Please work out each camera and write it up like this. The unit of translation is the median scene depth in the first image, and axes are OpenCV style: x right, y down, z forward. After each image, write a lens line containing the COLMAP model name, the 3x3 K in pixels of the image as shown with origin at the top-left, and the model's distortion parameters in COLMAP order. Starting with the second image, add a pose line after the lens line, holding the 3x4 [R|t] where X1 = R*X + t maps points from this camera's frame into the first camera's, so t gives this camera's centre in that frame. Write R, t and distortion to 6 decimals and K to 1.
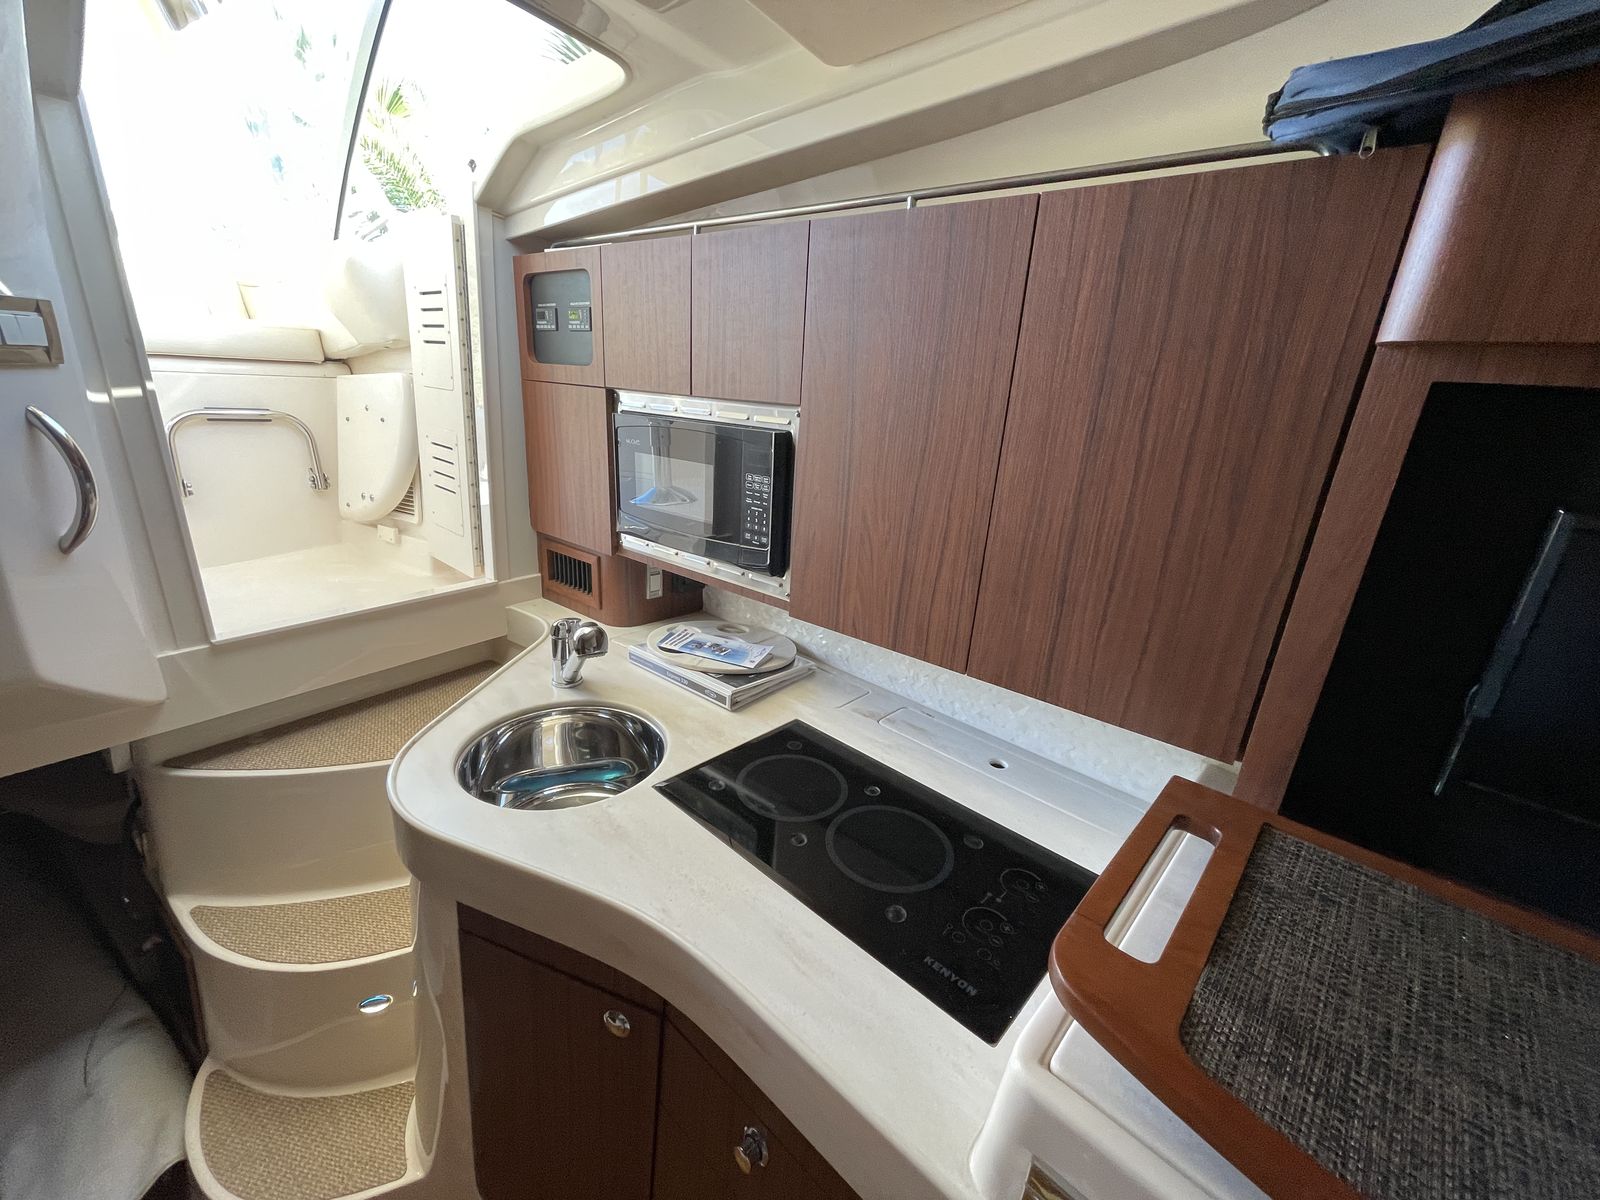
lens RADIAL K [[646.8, 0, 805.4], [0, 646.8, 601.2], [0, 0, 1]] dist [-0.001314, -0.000473]
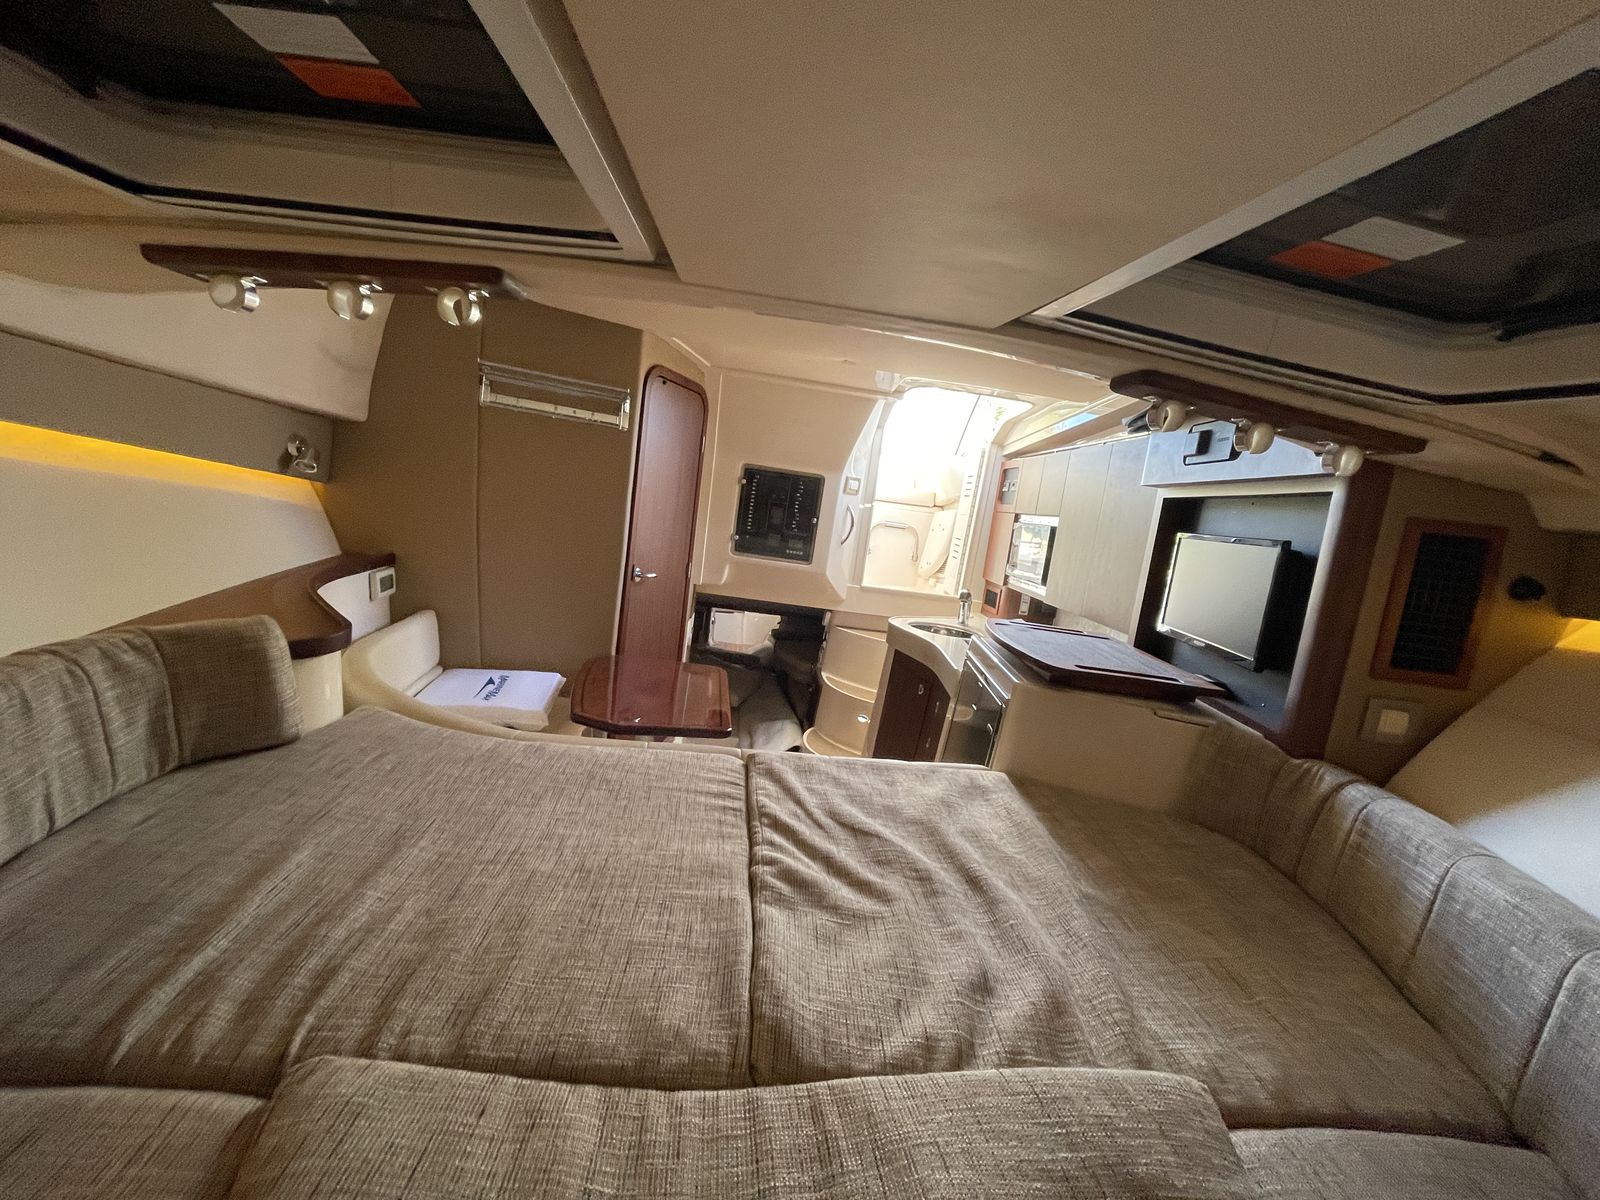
lens RADIAL K [[646.8, 0, 798.7], [0, 646.8, 599.9], [0, 0, 1]] dist [-0.001314, -0.000473]
pose [[0.642467, 0.132150, -0.754833, 0.955794], [-0.327165, 0.938037, -0.114238, 0.469841], [0.692964, 0.320349, 0.645892, -0.914016]]
